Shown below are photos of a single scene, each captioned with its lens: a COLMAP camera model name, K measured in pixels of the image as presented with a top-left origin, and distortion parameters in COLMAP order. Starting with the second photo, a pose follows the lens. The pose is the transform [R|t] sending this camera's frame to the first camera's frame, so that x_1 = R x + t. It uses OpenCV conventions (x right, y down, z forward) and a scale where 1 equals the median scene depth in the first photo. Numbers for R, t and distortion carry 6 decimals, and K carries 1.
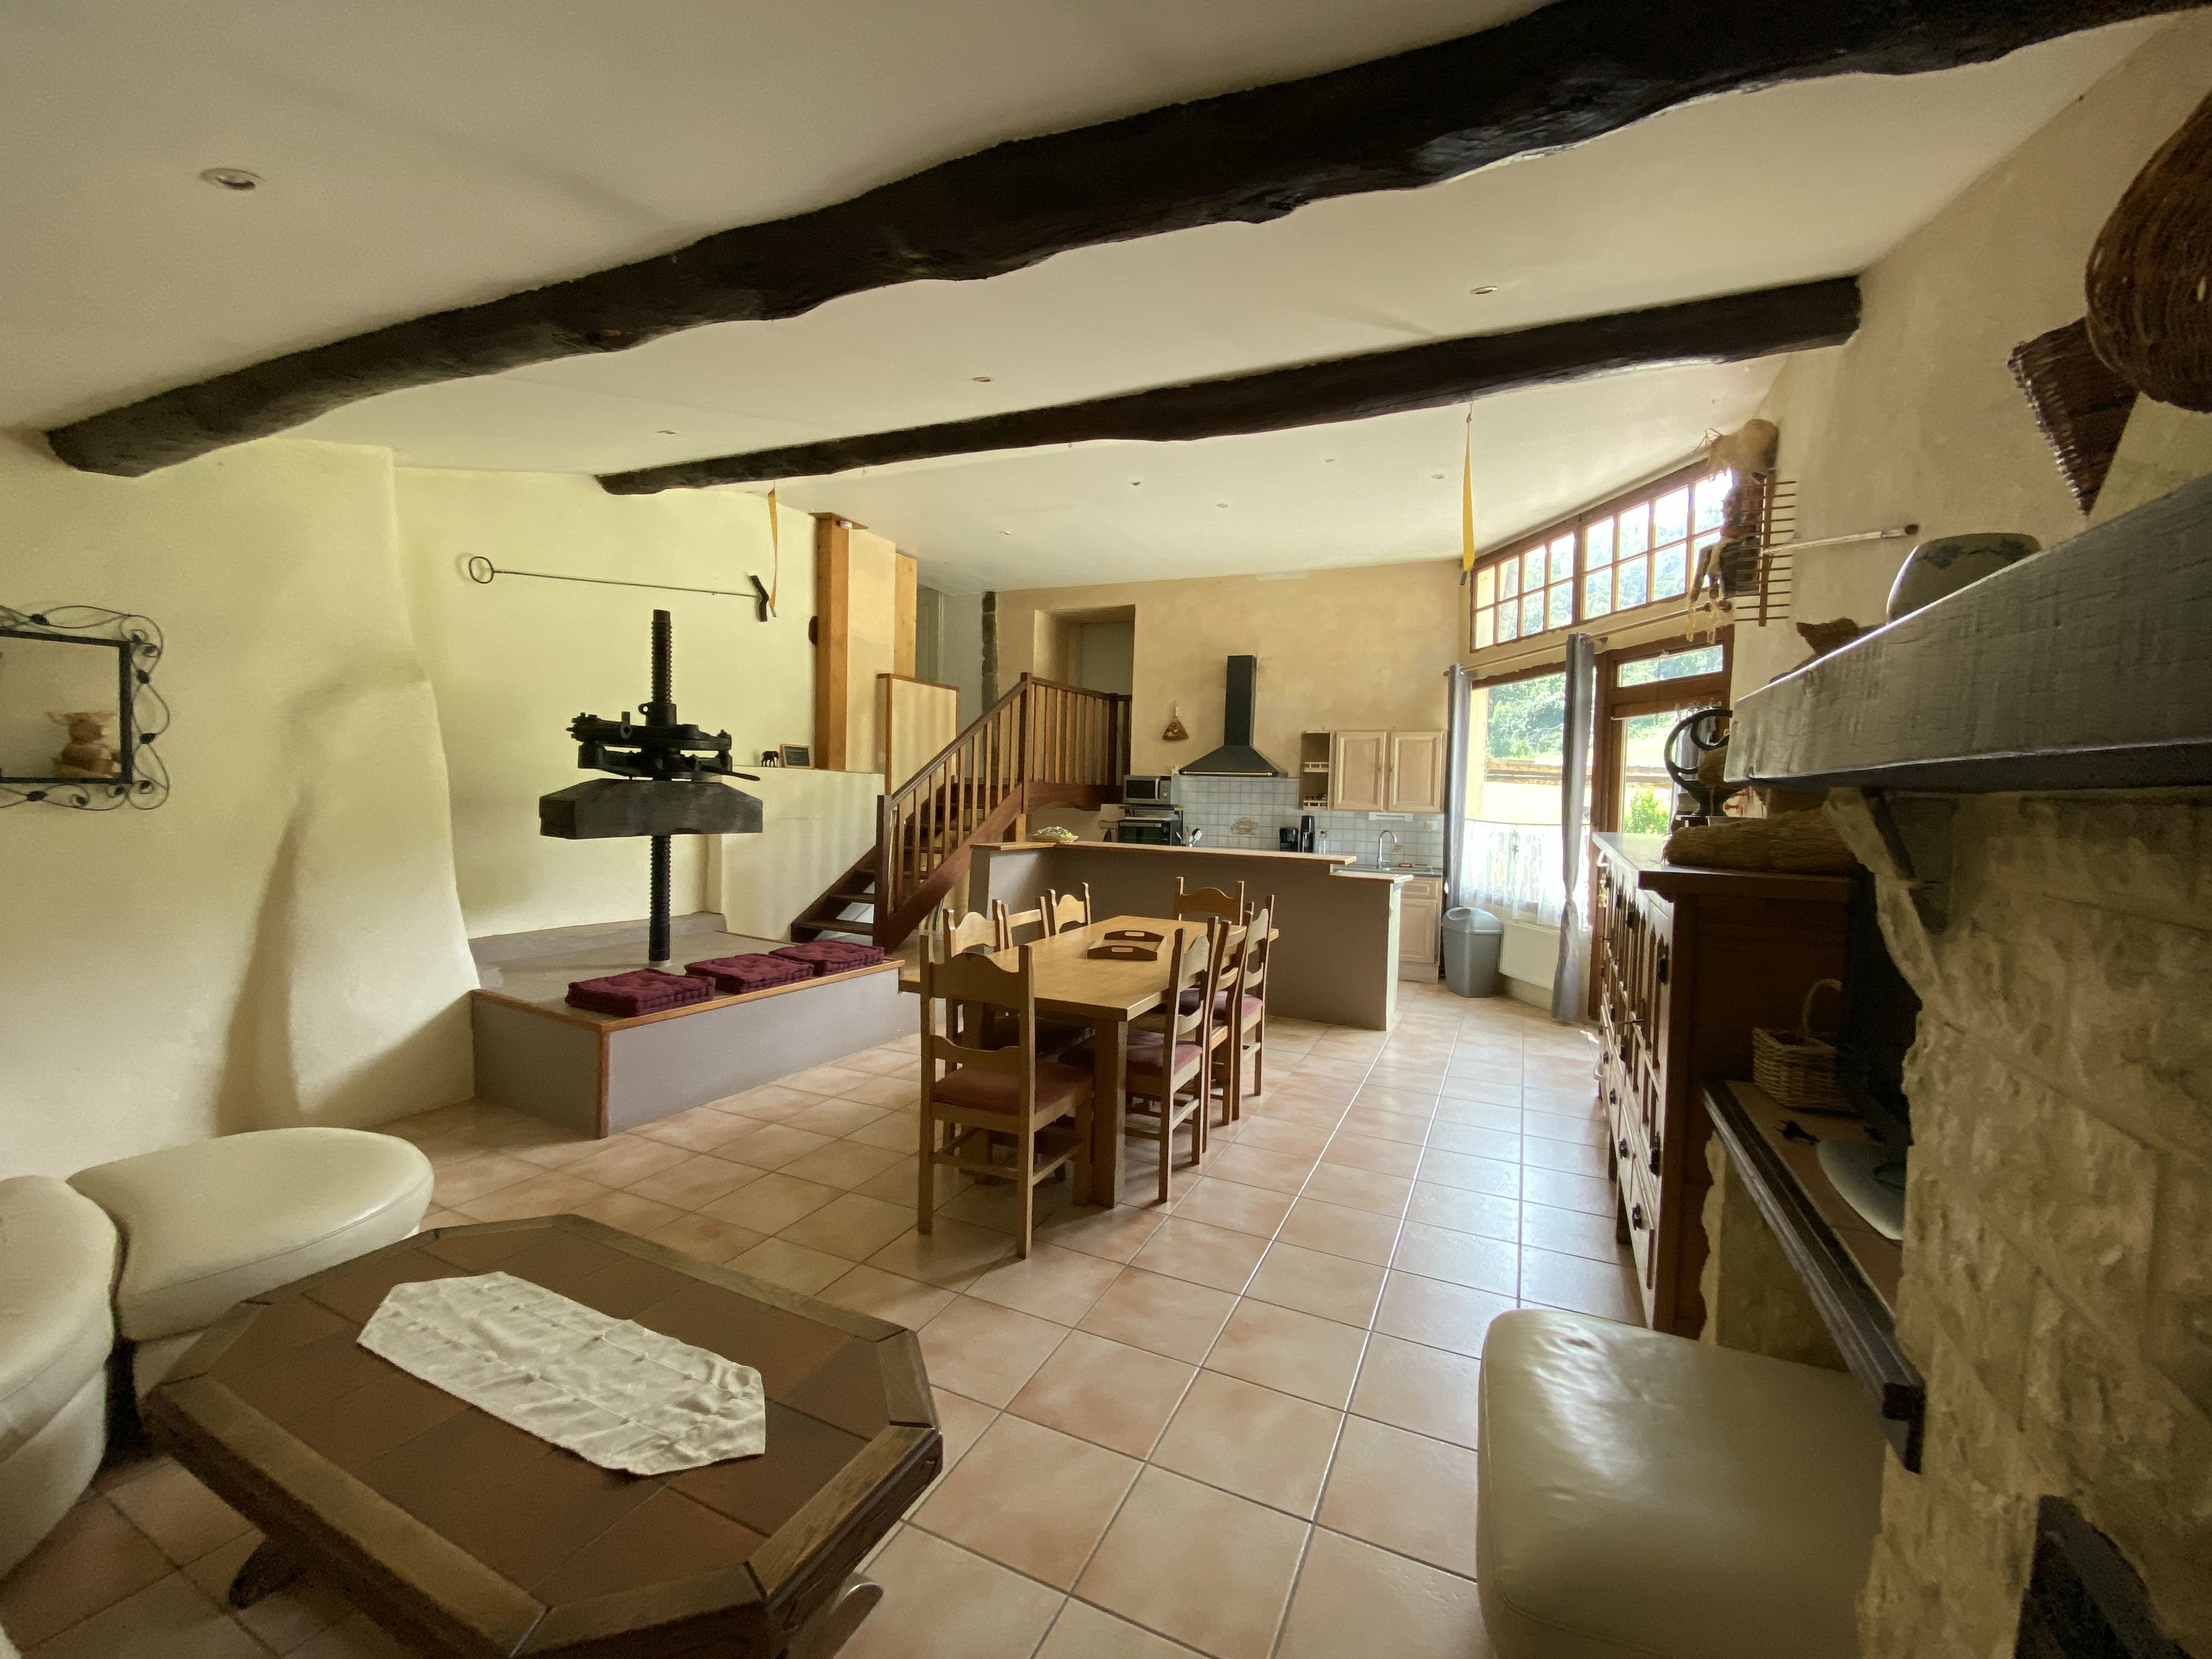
lens RADIAL K [[888.1, 0, 1106.0], [0, 888.1, 829.5], [0, 0, 1]] dist [0.000756, 0.000111]
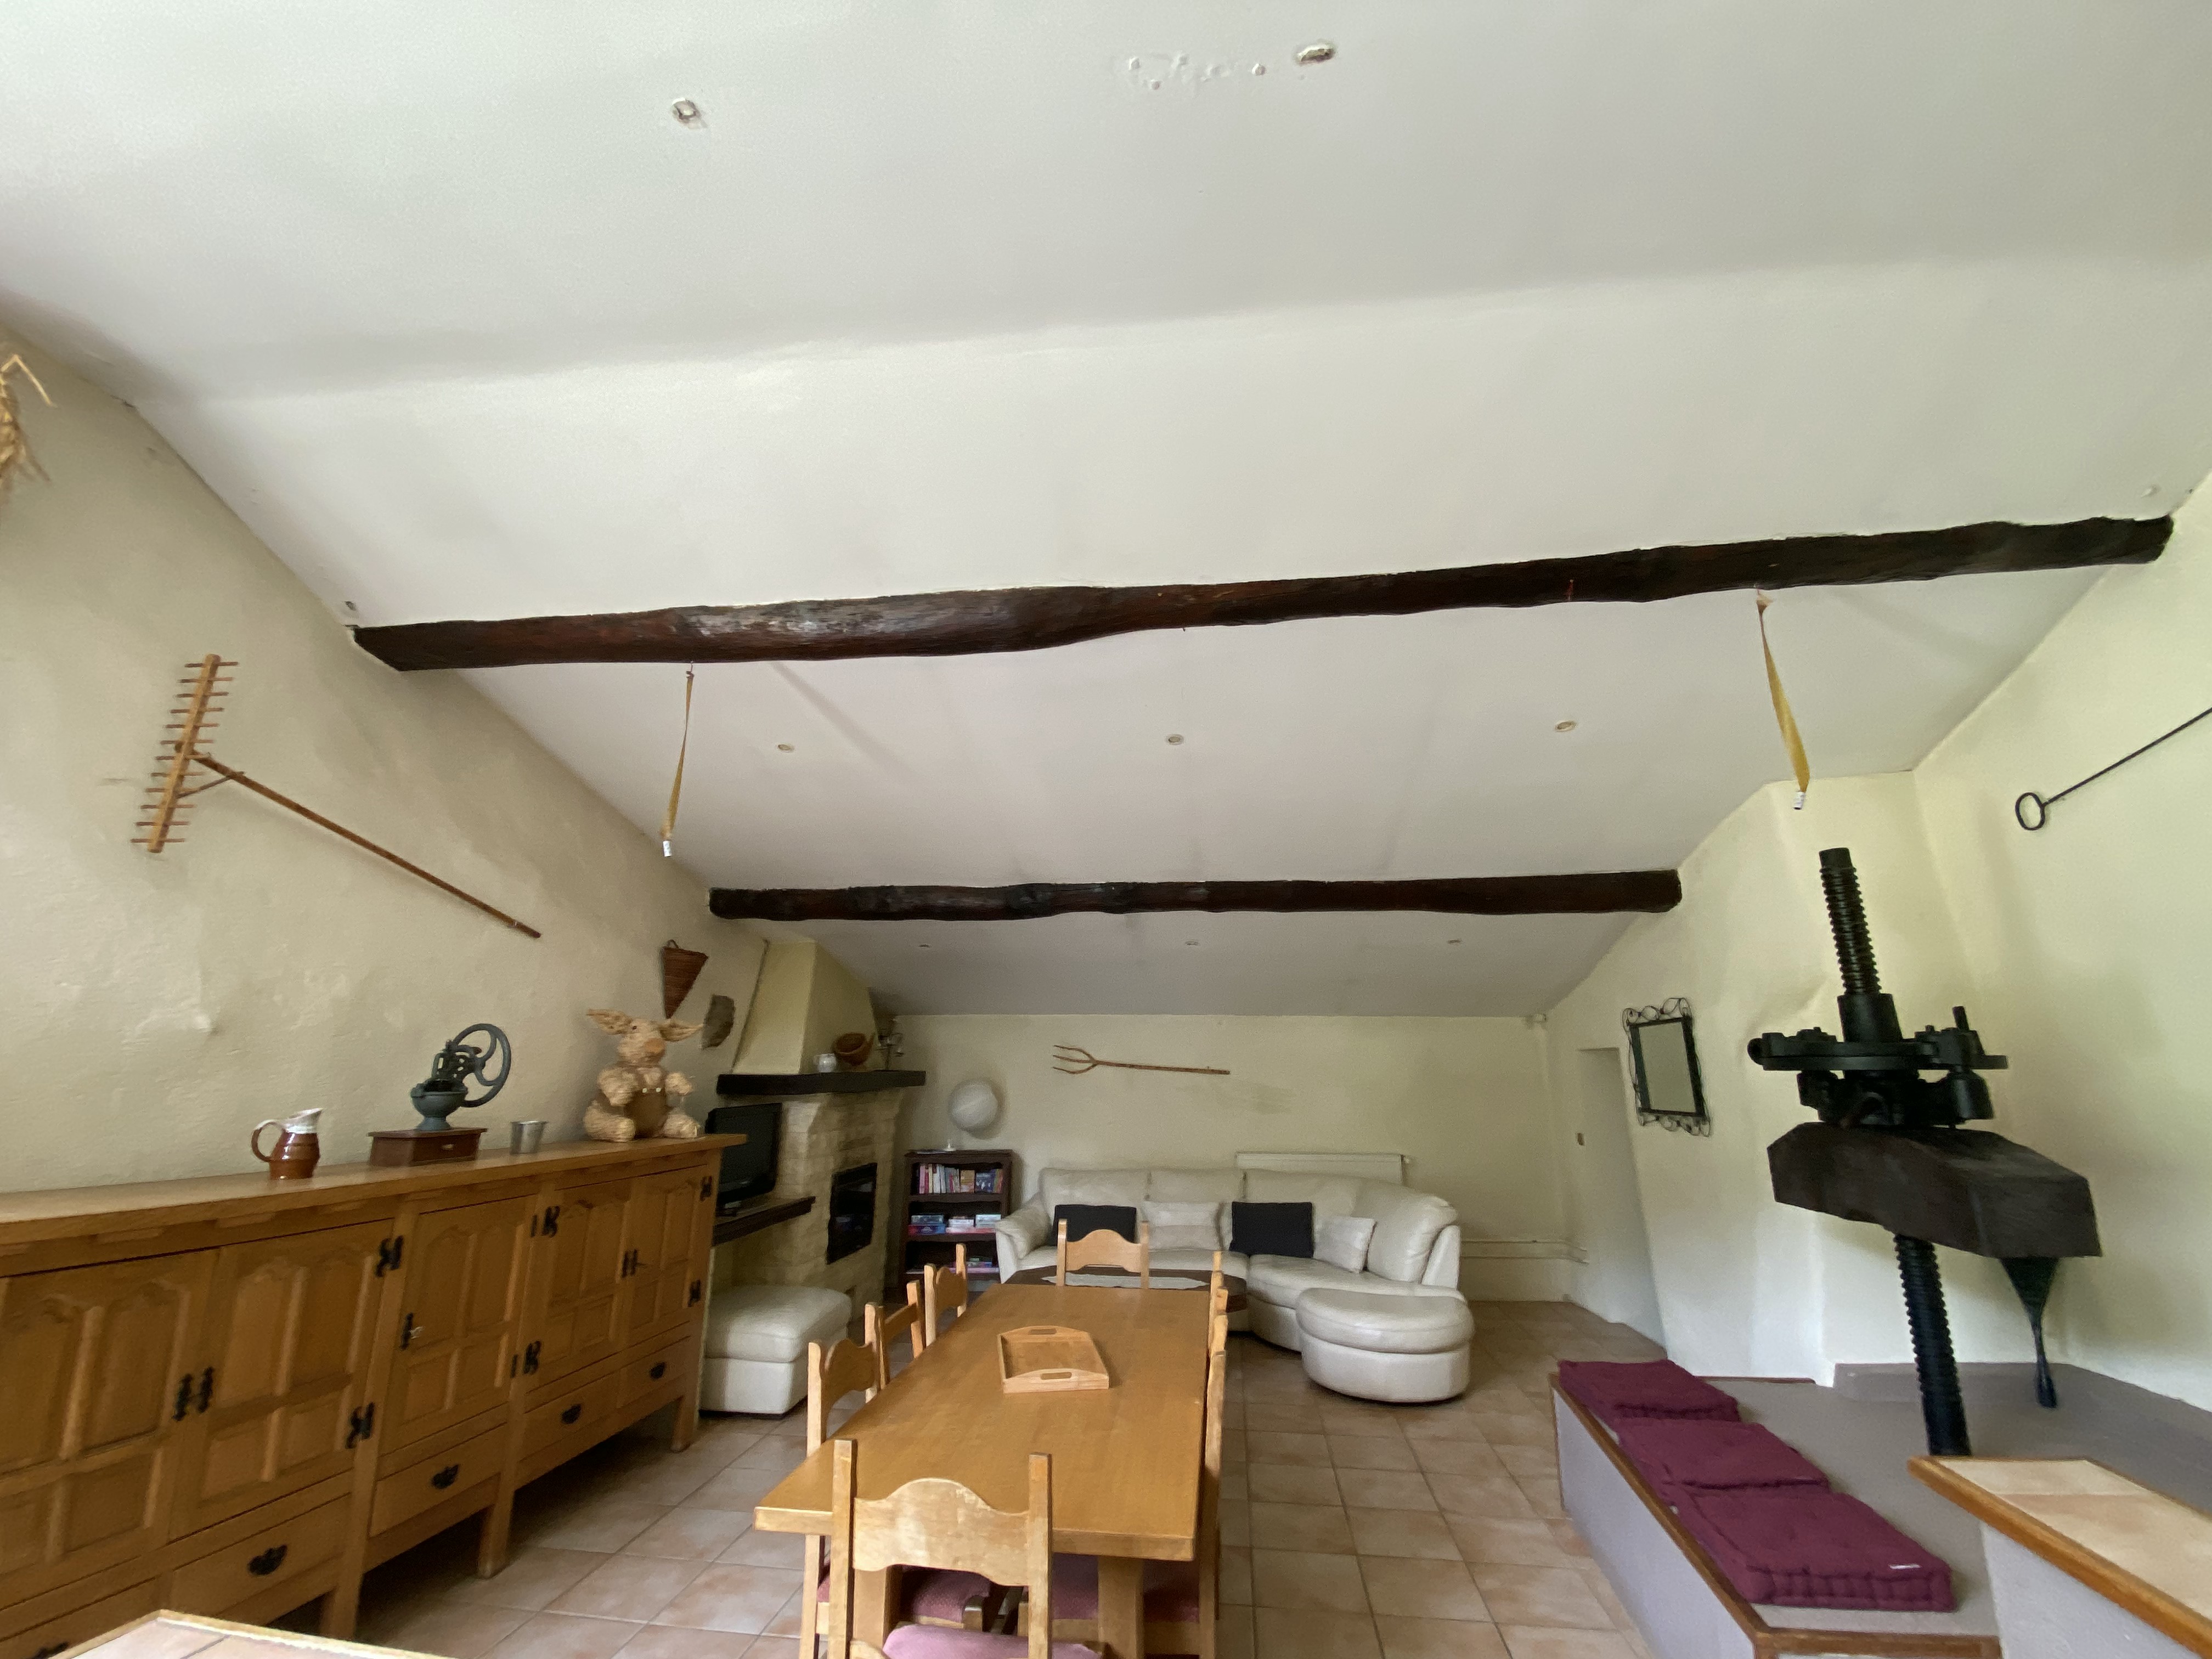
lens RADIAL K [[900.8, 0, 1106.0], [0, 900.8, 829.5], [0, 0, 1]] dist [0.037561, -0.032418]
pose [[-0.953775, -0.103546, -0.282120, 0.191020], [-0.040474, 0.974473, -0.220825, -0.096003], [0.297784, -0.199199, -0.933619, 1.486681]]
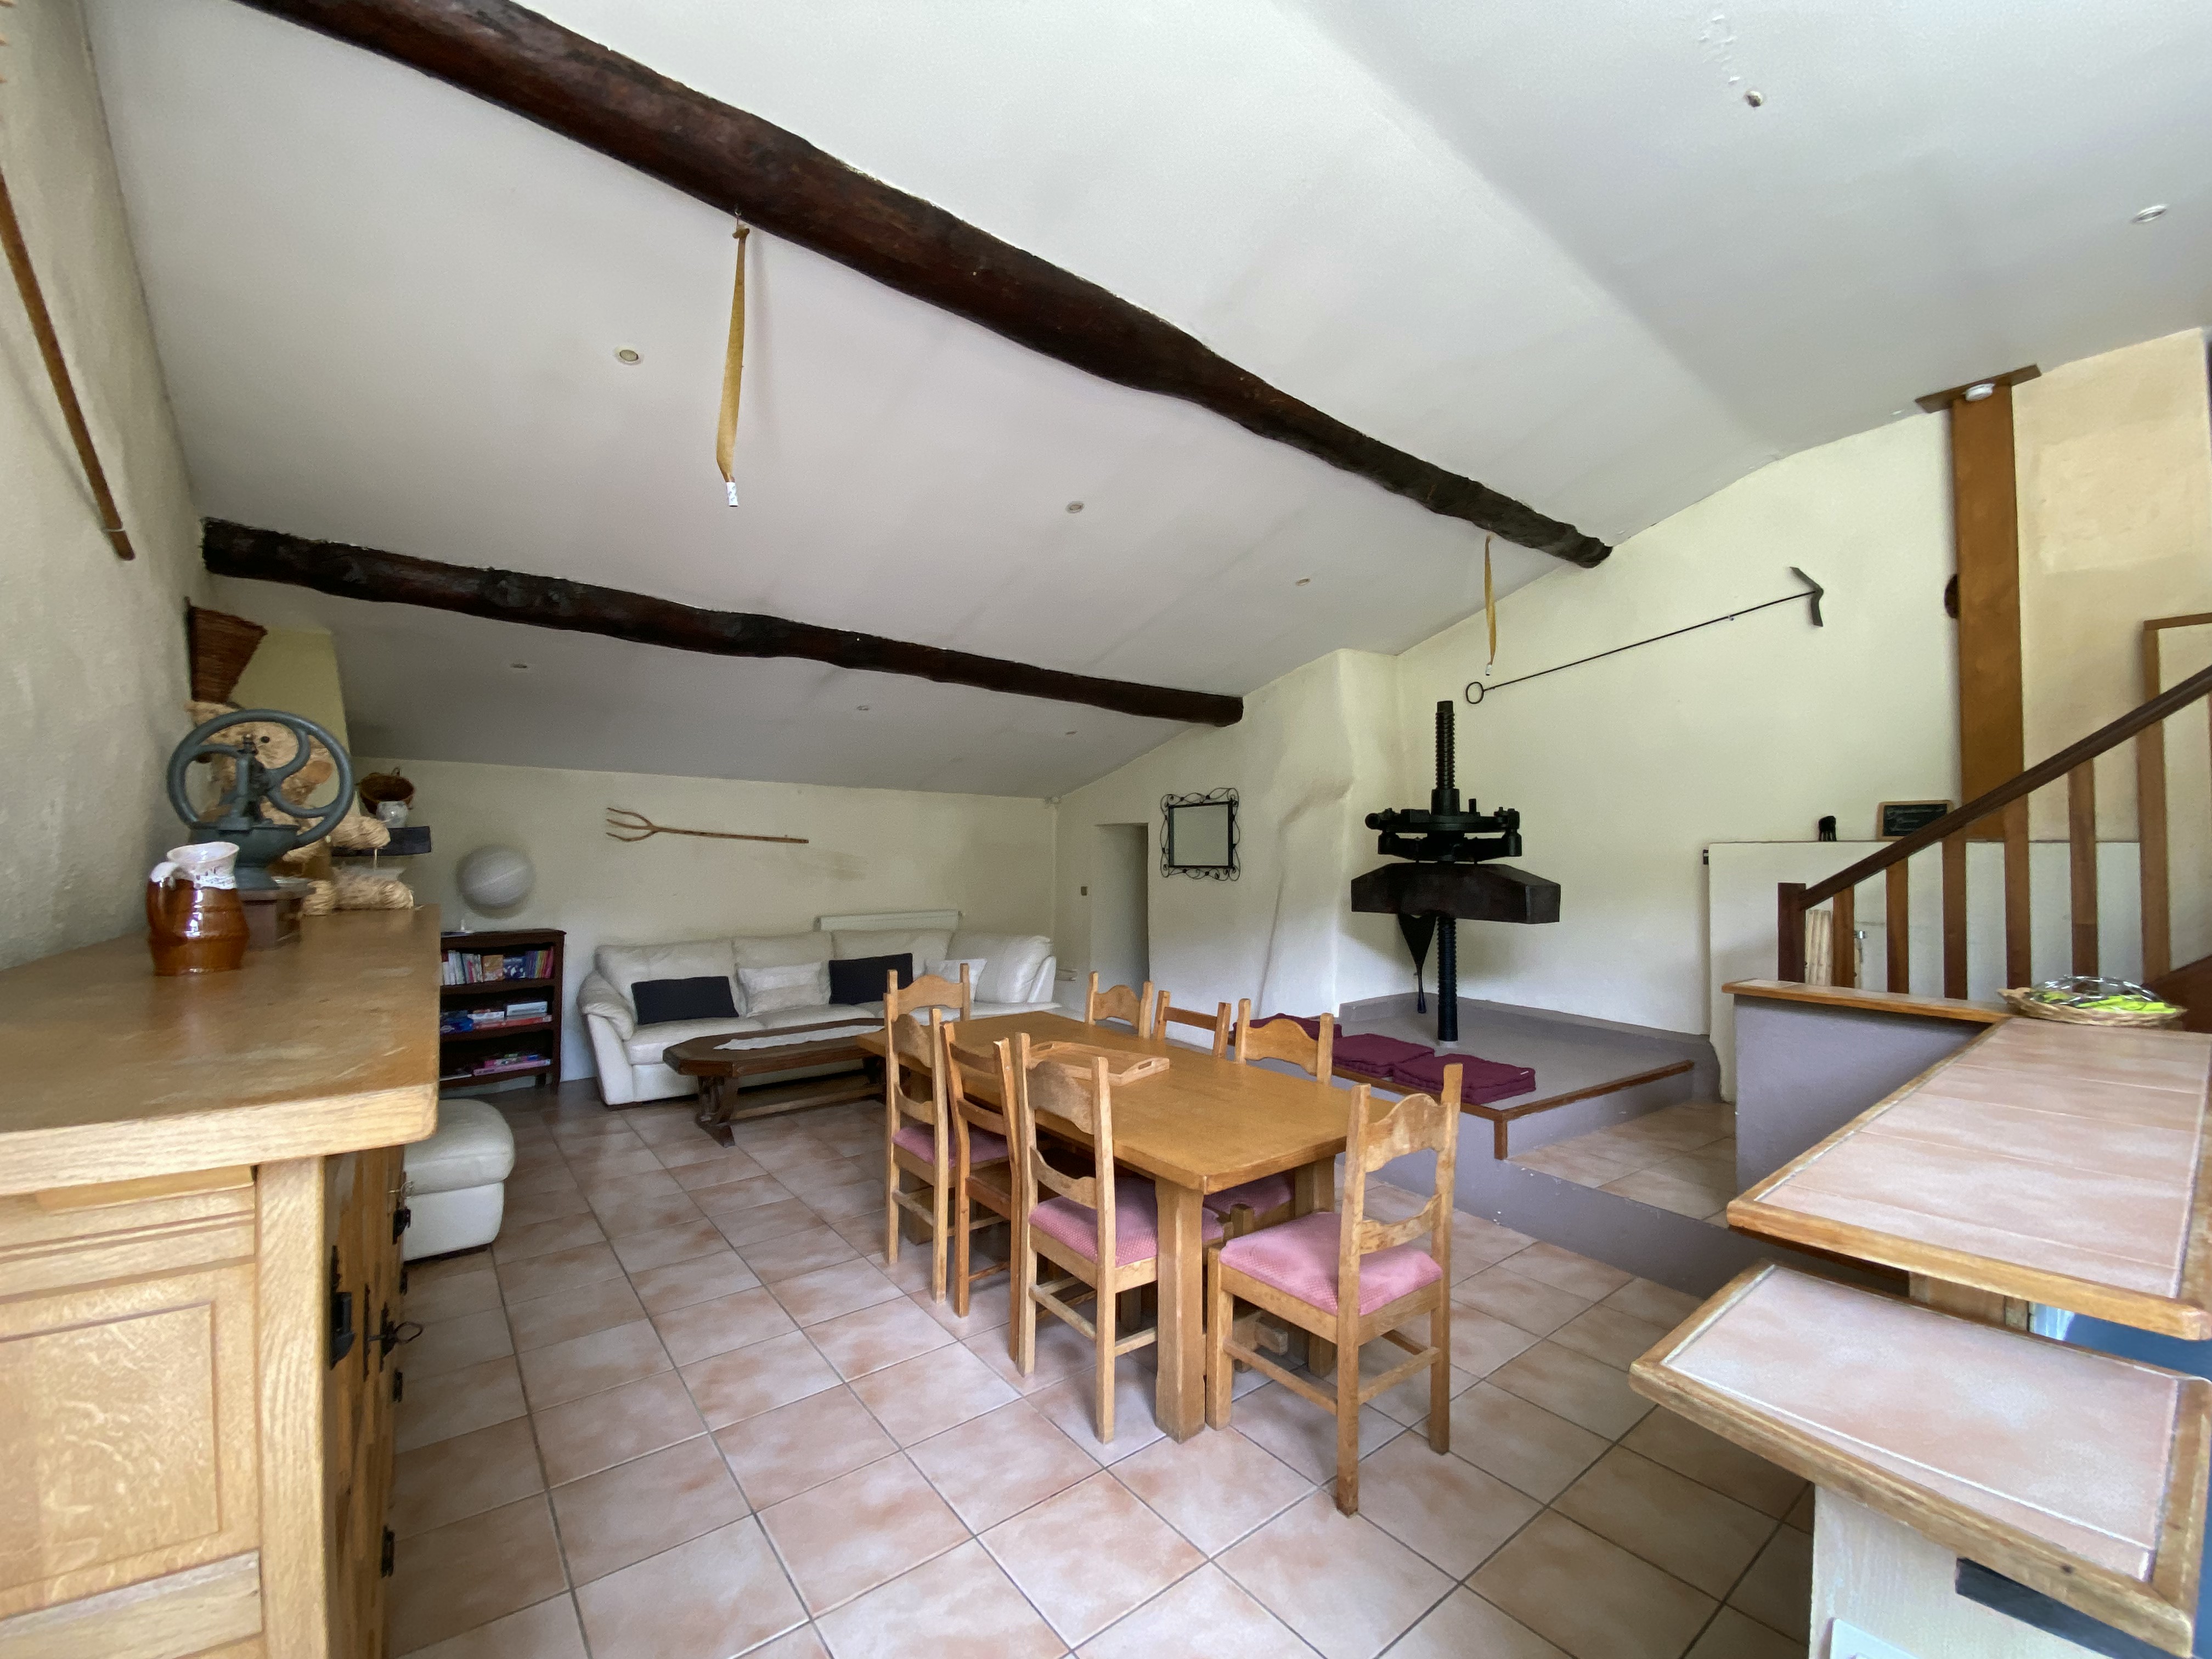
lens RADIAL K [[893.3, 0, 1106.0], [0, 893.3, 829.5], [0, 0, 1]] dist [0.000631, -0.008056]
pose [[-0.451253, -0.054747, -0.890715, 0.617400], [-0.055852, 0.997892, -0.033038, -0.039122], [0.890646, 0.034840, -0.453360, 1.150506]]
